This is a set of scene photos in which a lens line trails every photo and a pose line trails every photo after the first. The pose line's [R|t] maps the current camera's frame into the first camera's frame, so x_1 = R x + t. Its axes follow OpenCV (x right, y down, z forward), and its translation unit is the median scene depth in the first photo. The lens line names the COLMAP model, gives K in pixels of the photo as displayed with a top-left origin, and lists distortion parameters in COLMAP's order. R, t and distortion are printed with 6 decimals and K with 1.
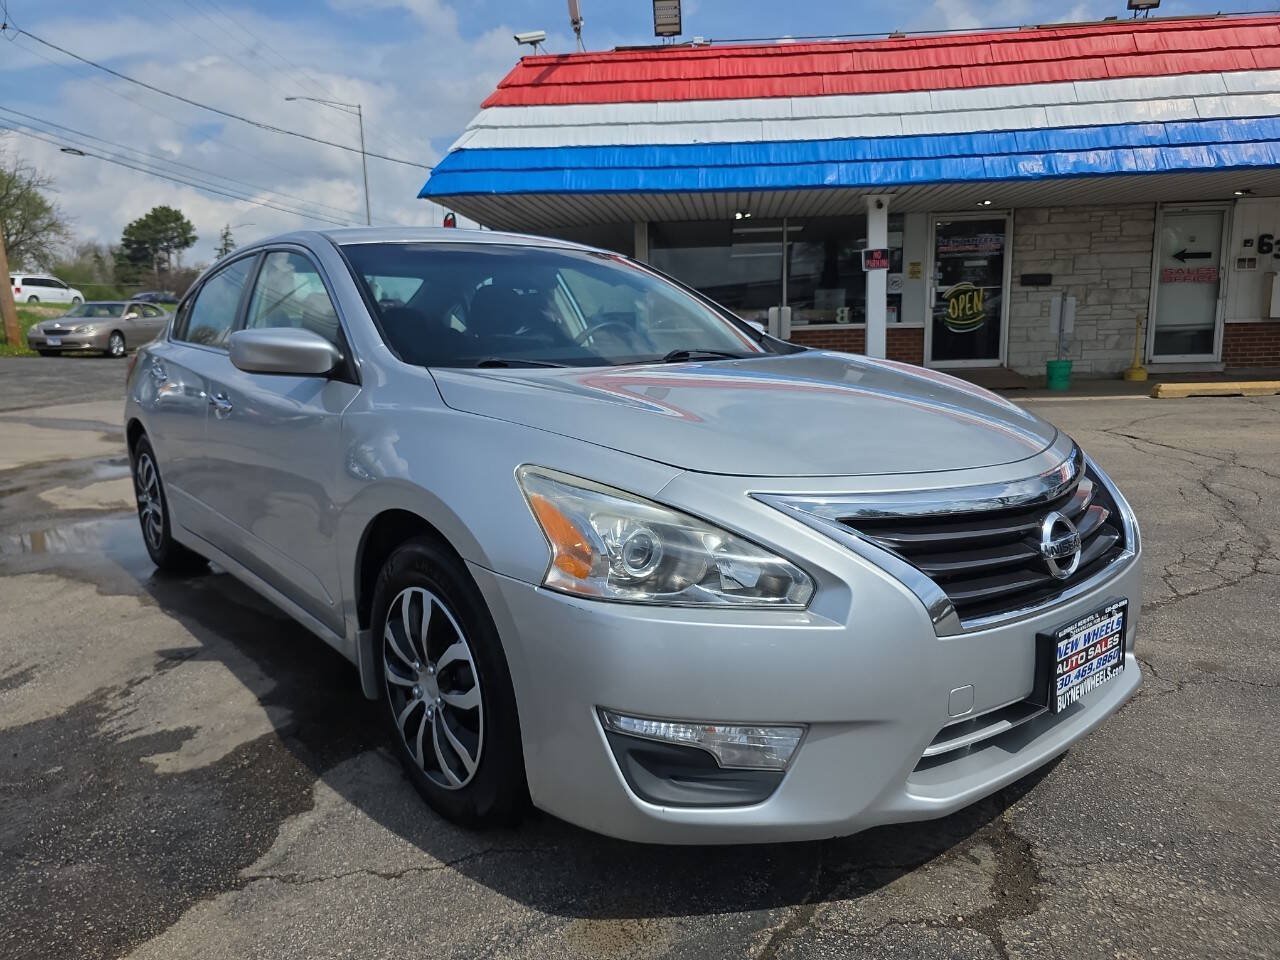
lens RADIAL K [[874.9, 0, 636.6], [0, 874.9, 476.6], [0, 0, 1]] dist [0.025044, -0.016053]
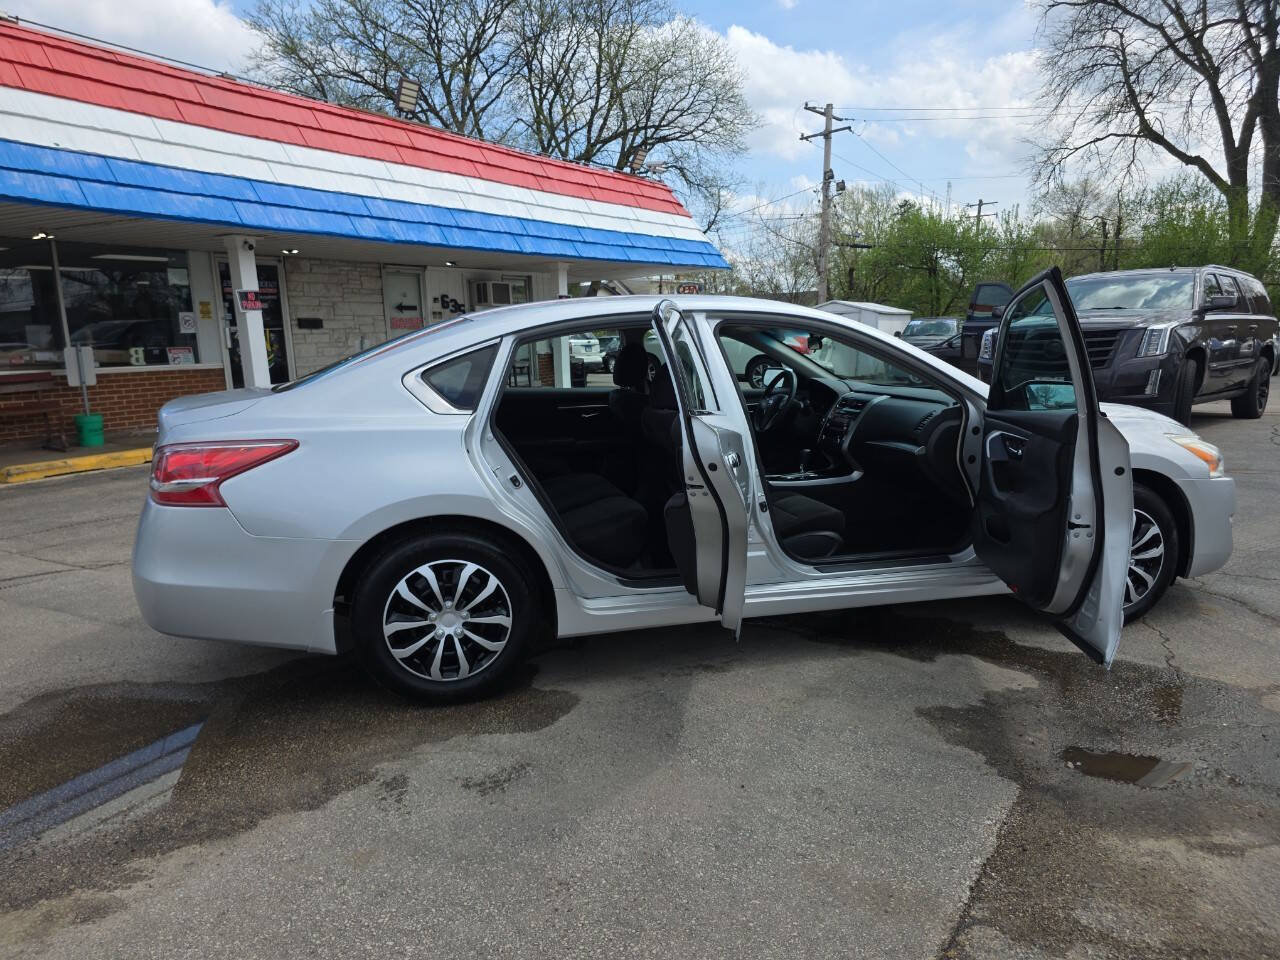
lens RADIAL K [[865.9, 0, 643.1], [0, 865.9, 493.0], [0, 0, 1]] dist [0.043827, -0.040601]
pose [[0.438363, -0.150943, 0.886033, -0.434256], [0.166777, 0.982338, 0.084836, -0.044872], [-0.883189, 0.110581, 0.455795, 0.185420]]
